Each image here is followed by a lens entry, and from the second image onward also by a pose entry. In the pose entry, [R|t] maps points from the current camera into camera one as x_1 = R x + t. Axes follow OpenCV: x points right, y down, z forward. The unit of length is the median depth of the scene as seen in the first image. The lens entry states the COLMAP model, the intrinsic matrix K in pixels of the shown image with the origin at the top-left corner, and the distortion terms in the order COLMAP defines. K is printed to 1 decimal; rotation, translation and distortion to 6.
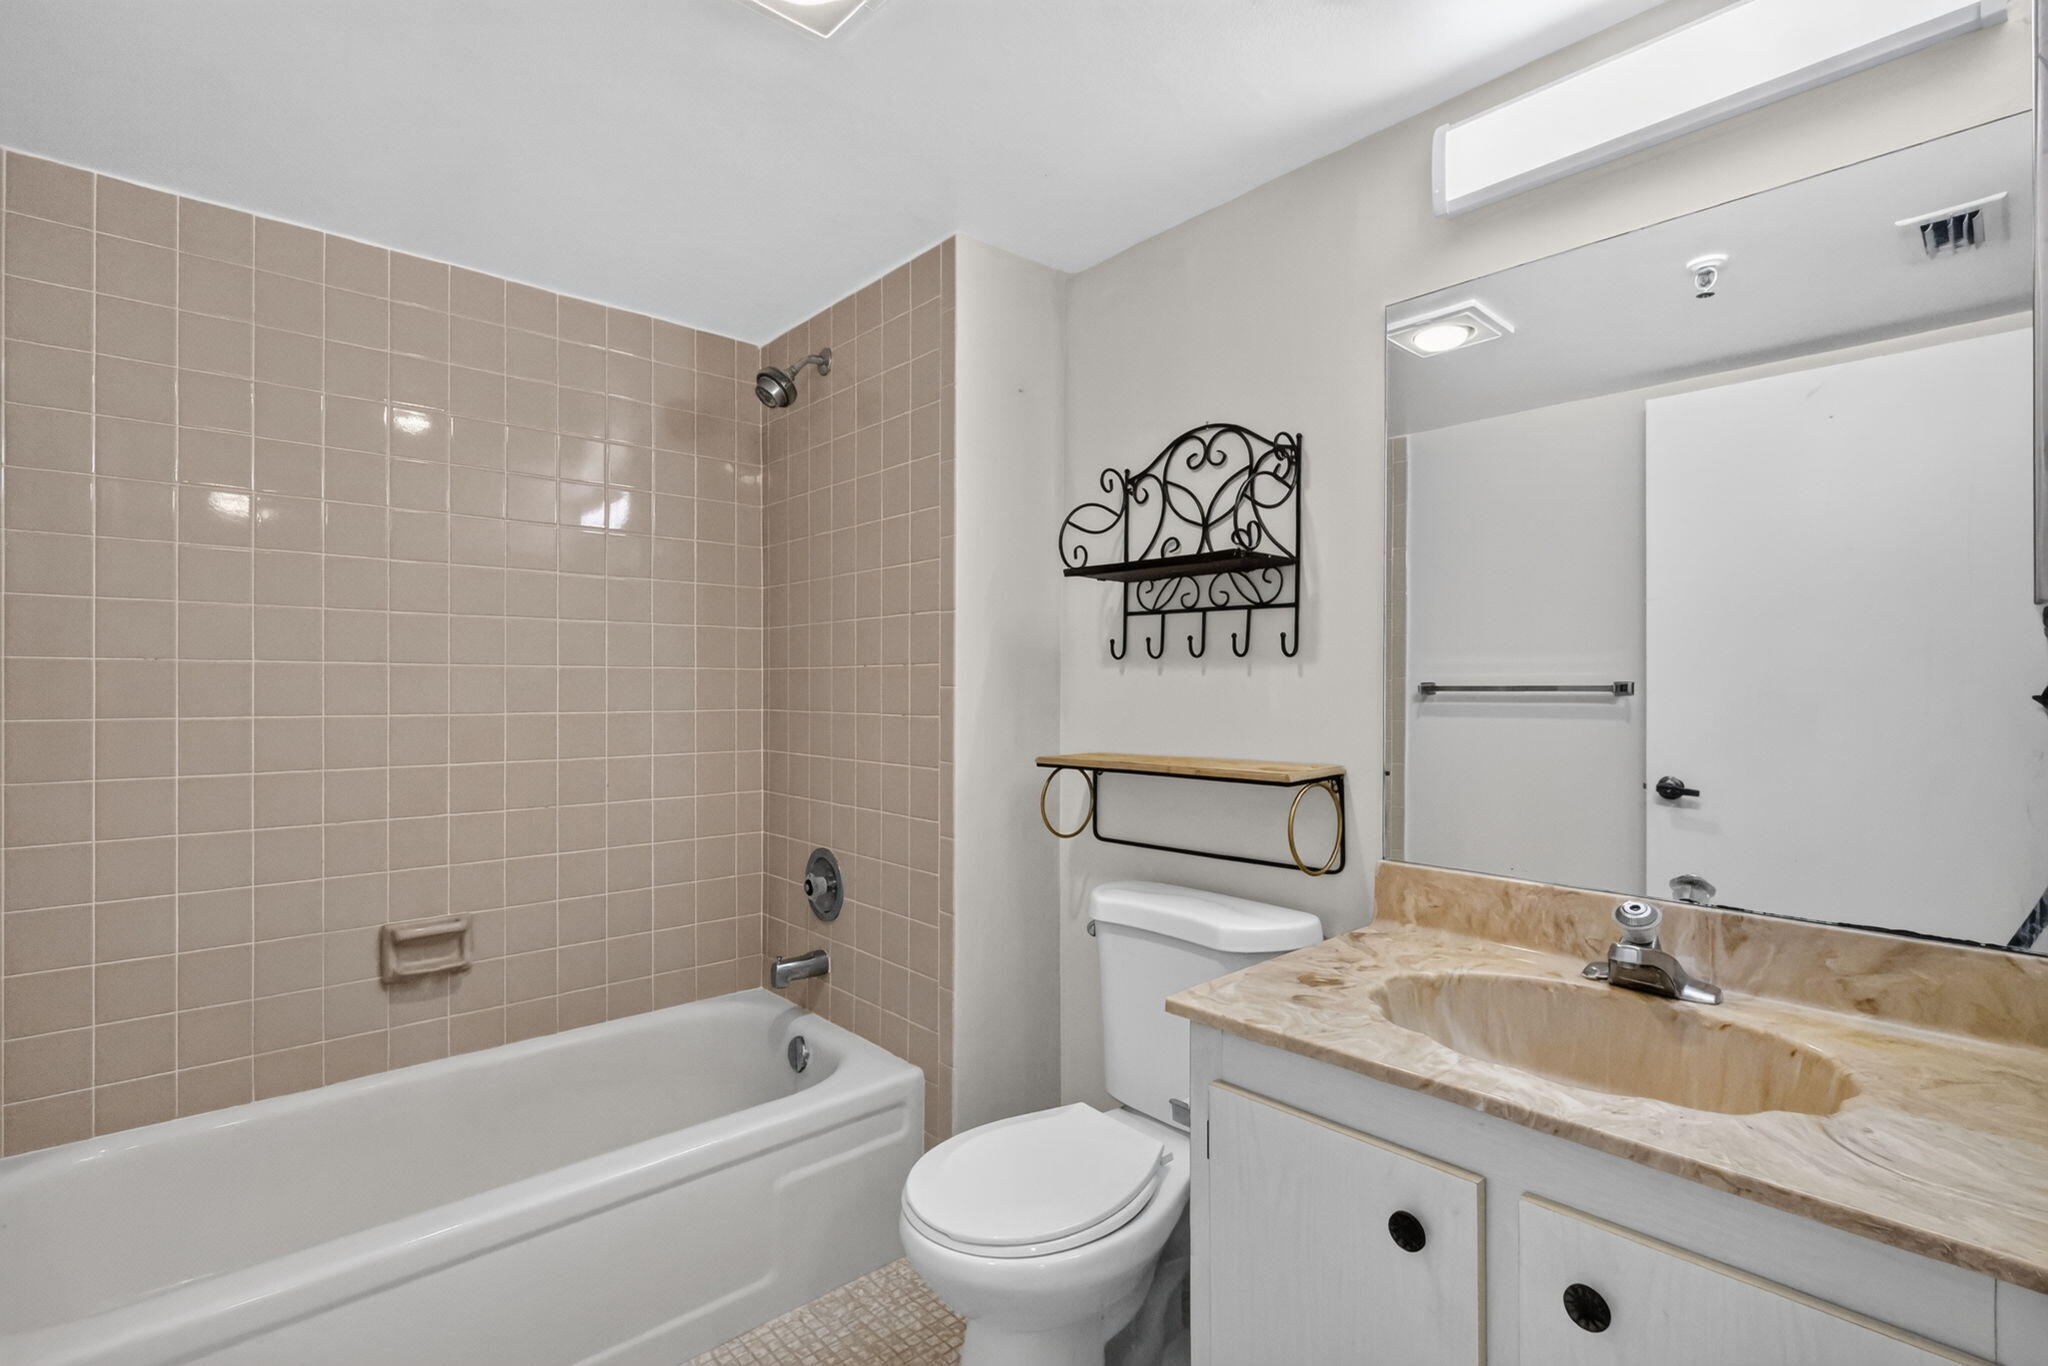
lens RADIAL K [[951.2, 0, 1029.9], [0, 951.2, 683.4], [0, 0, 1]] dist [0.004890, 0.000670]
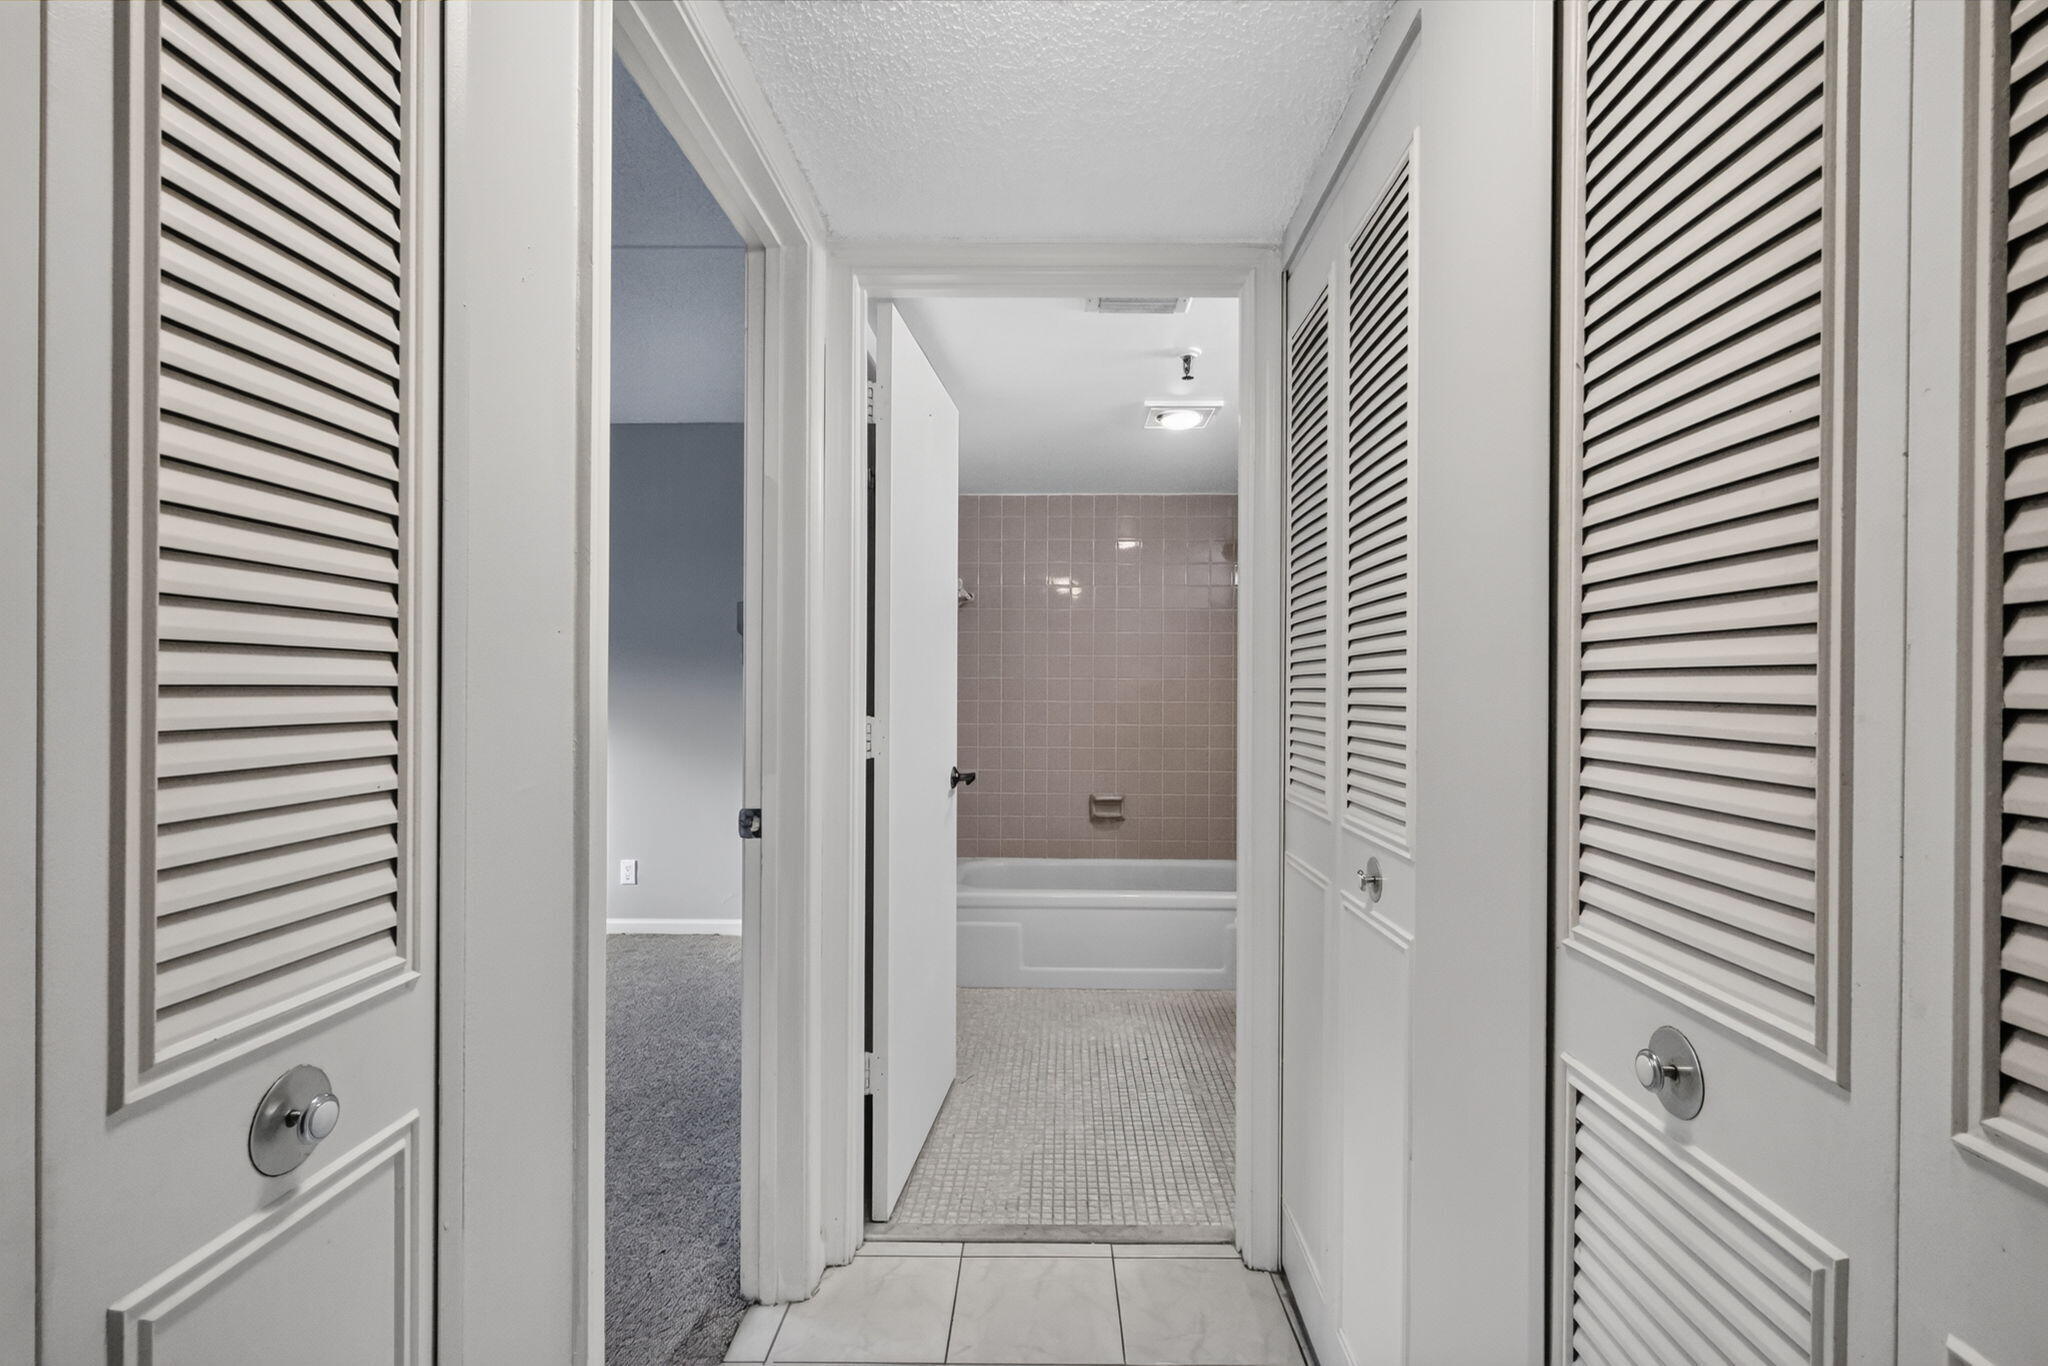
lens RADIAL K [[951.2, 0, 1029.9], [0, 951.2, 683.4], [0, 0, 1]] dist [0.004890, 0.000670]
pose [[0.719529, 0.003092, -0.694455, 0.844528], [0.000712, 0.999986, 0.005189, -0.022105], [0.694462, -0.004228, 0.719517, -0.781265]]
